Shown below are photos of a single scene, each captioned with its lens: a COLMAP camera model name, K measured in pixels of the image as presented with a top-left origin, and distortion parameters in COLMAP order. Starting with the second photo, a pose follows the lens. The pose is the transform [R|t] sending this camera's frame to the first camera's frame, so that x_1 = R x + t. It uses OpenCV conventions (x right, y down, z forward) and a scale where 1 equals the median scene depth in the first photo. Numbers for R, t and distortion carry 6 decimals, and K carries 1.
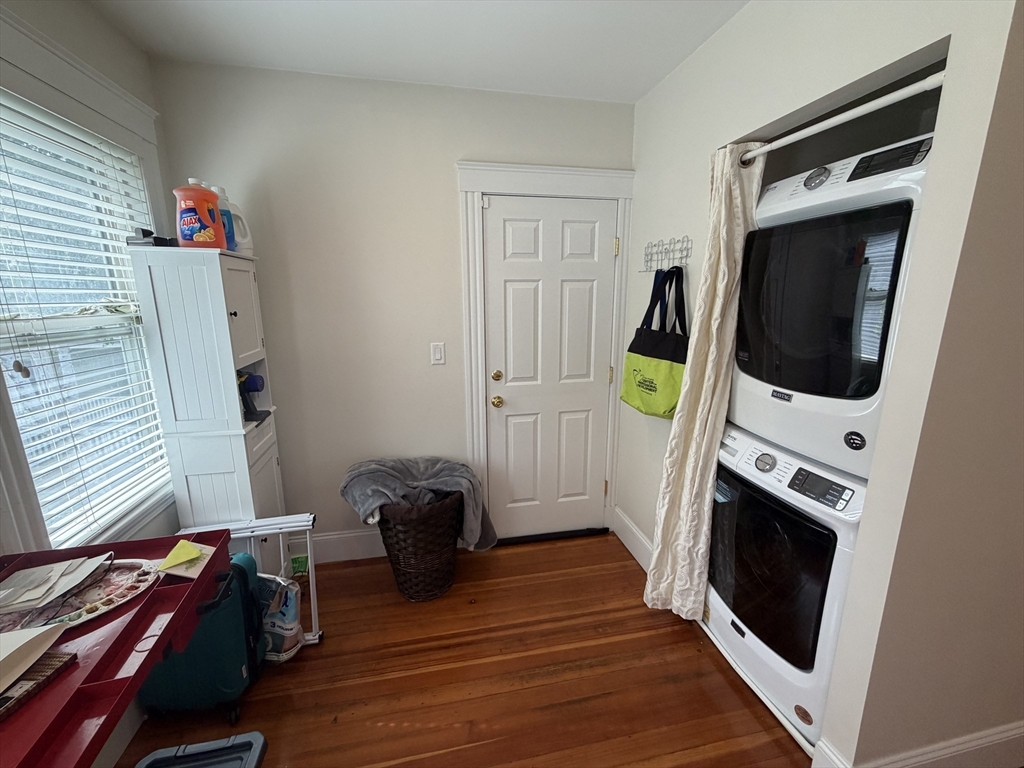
lens RADIAL K [[410.9, 0, 512.3], [0, 410.9, 391.4], [0, 0, 1]] dist [0.013890, 0.000578]
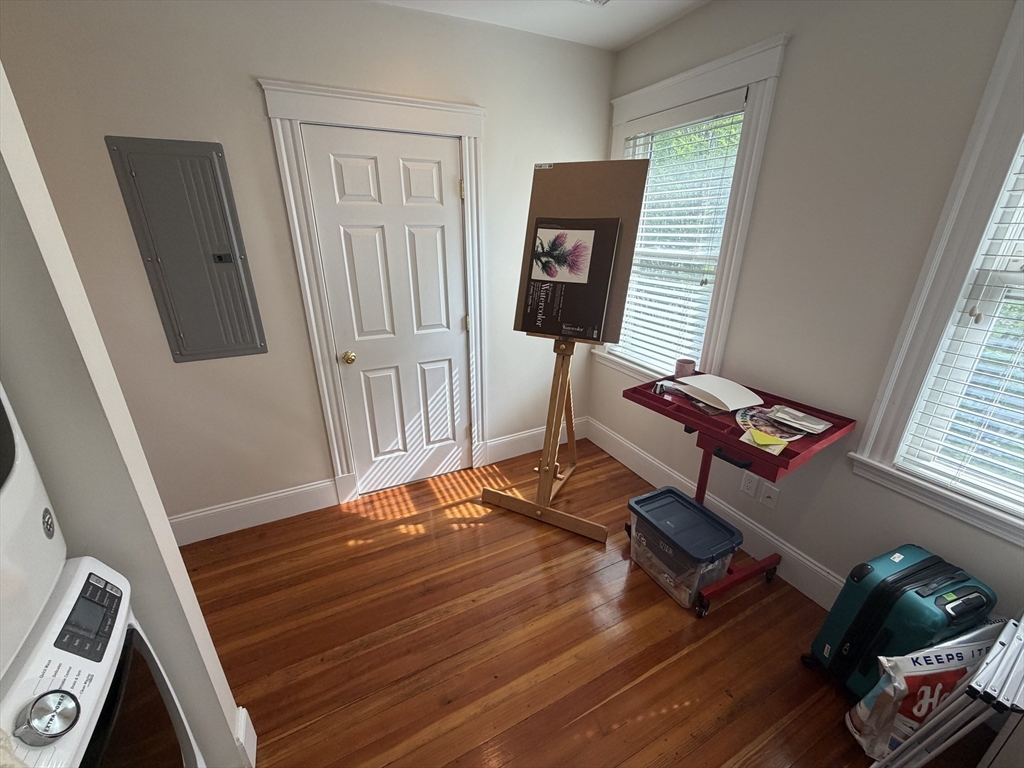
lens RADIAL K [[410.9, 0, 512.6], [0, 410.9, 382.9], [0, 0, 1]] dist [0.013890, 0.000578]
pose [[-0.962271, 0.096231, -0.254507, 0.259095], [-0.057952, 0.841423, 0.537261, -0.345711], [0.265849, 0.531739, -0.804100, 1.290527]]
